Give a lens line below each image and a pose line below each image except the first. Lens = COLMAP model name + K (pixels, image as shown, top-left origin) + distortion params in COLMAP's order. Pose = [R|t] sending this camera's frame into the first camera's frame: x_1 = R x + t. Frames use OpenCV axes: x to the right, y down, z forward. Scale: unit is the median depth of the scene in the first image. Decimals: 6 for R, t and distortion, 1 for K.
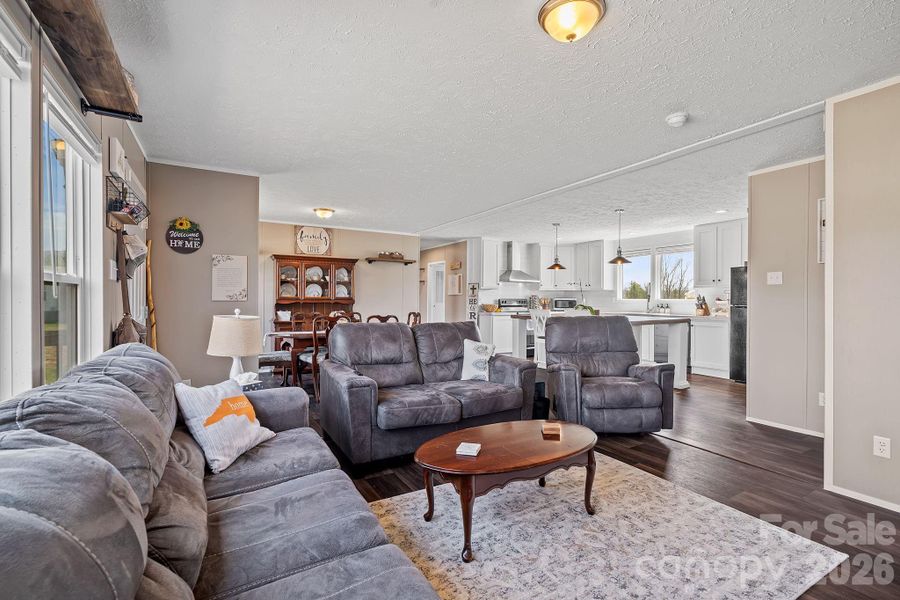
lens RADIAL K [[406.9, 0, 448.6], [0, 406.9, 299.5], [0, 0, 1]] dist [-0.006982, 0.001147]
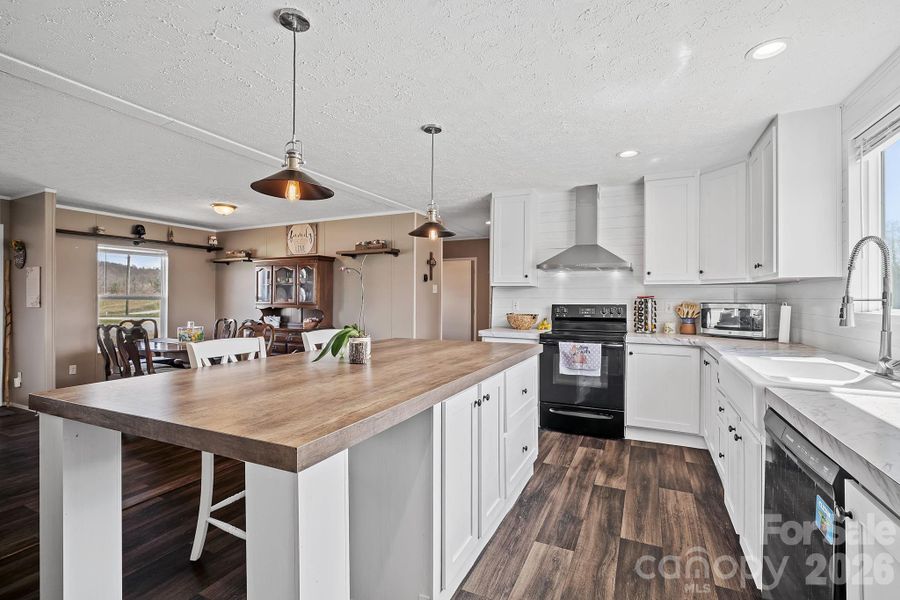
lens RADIAL K [[406.9, 0, 452.4], [0, 406.9, 297.1], [0, 0, 1]] dist [-0.006982, 0.001147]
pose [[0.563751, -0.007040, -0.825915, 0.584510], [0.001176, 0.999970, -0.007721, -0.008453], [0.825944, 0.003381, 0.563742, 0.742972]]
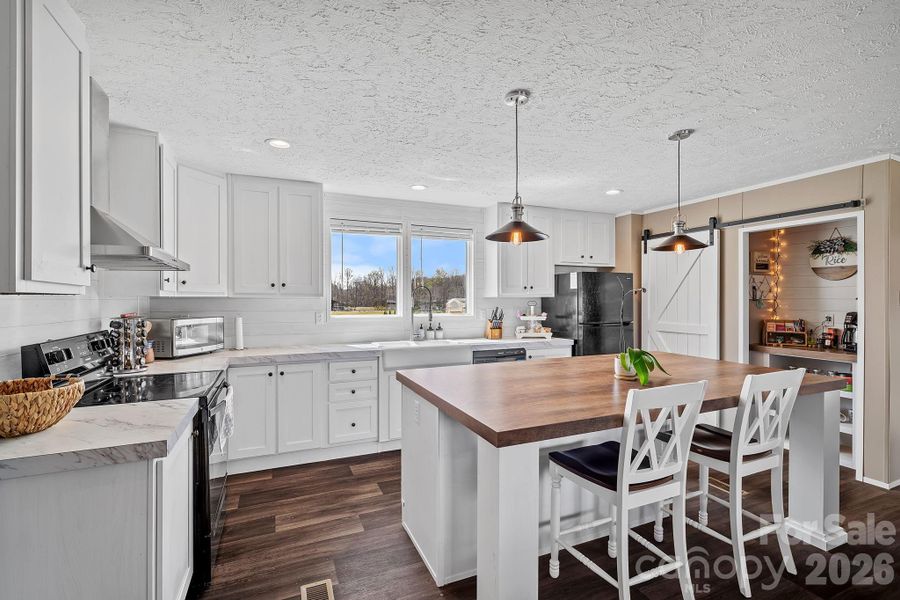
lens RADIAL K [[406.9, 0, 449.9], [0, 406.9, 296.8], [0, 0, 1]] dist [-0.006982, 0.001147]
pose [[0.118079, -0.000964, 0.993004, -0.048527], [0.000050, 1.000000, 0.000965, -0.028869], [-0.993004, -0.000064, 0.118079, 0.959481]]
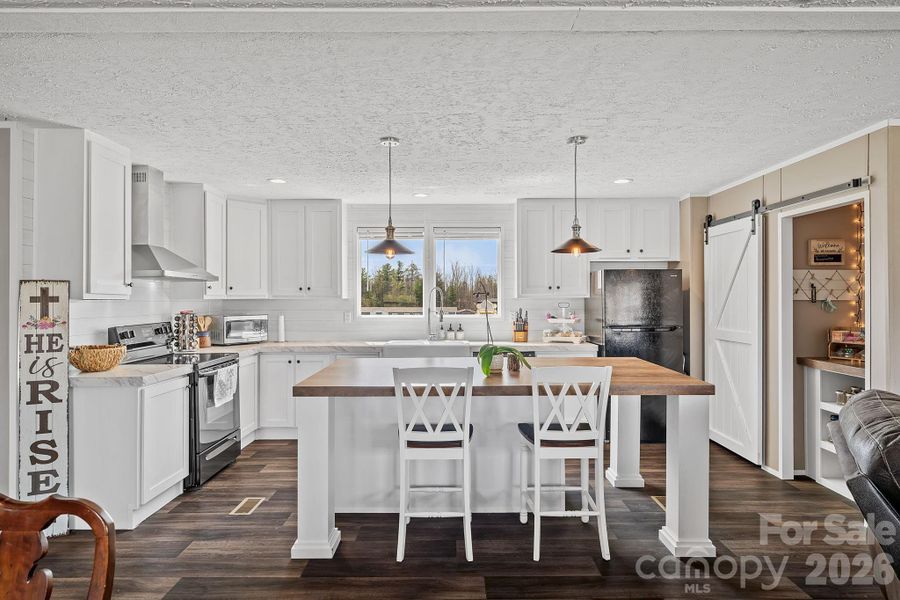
lens RADIAL K [[530.4, 0, 451.1], [0, 530.4, 293.7], [0, 0, 1]] dist [-0.001041, -0.002984]
pose [[0.503566, -0.000269, 0.863957, -0.140106], [0.004804, 0.999985, -0.002489, -0.032587], [-0.863944, 0.005404, 0.503560, 0.653287]]
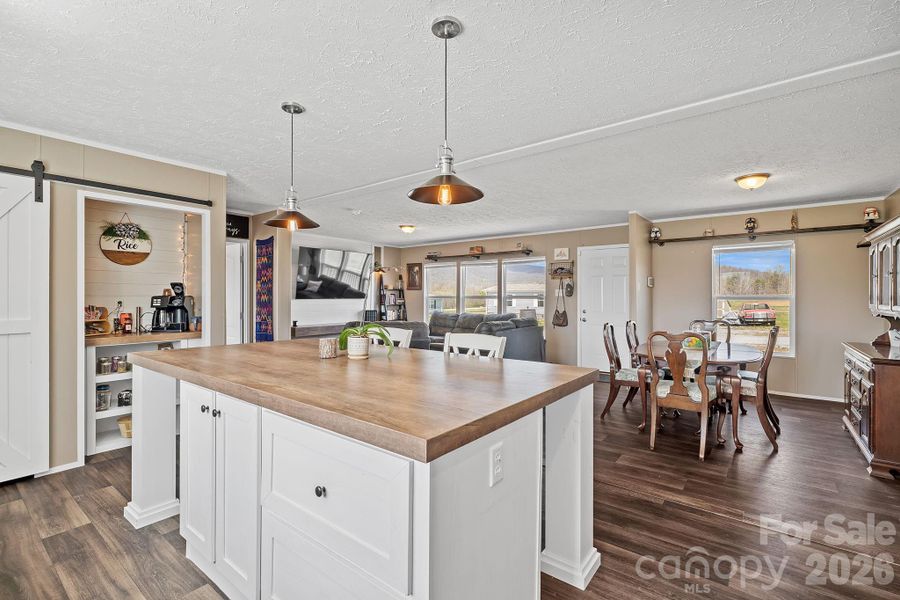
lens RADIAL K [[406.9, 0, 455.2], [0, 406.9, 299.2], [0, 0, 1]] dist [-0.006982, 0.001147]
pose [[-0.925591, -0.005242, -0.378489, 0.337153], [-0.007696, 0.999958, 0.004971, -0.011250], [0.378447, 0.007514, -0.925592, 1.173921]]
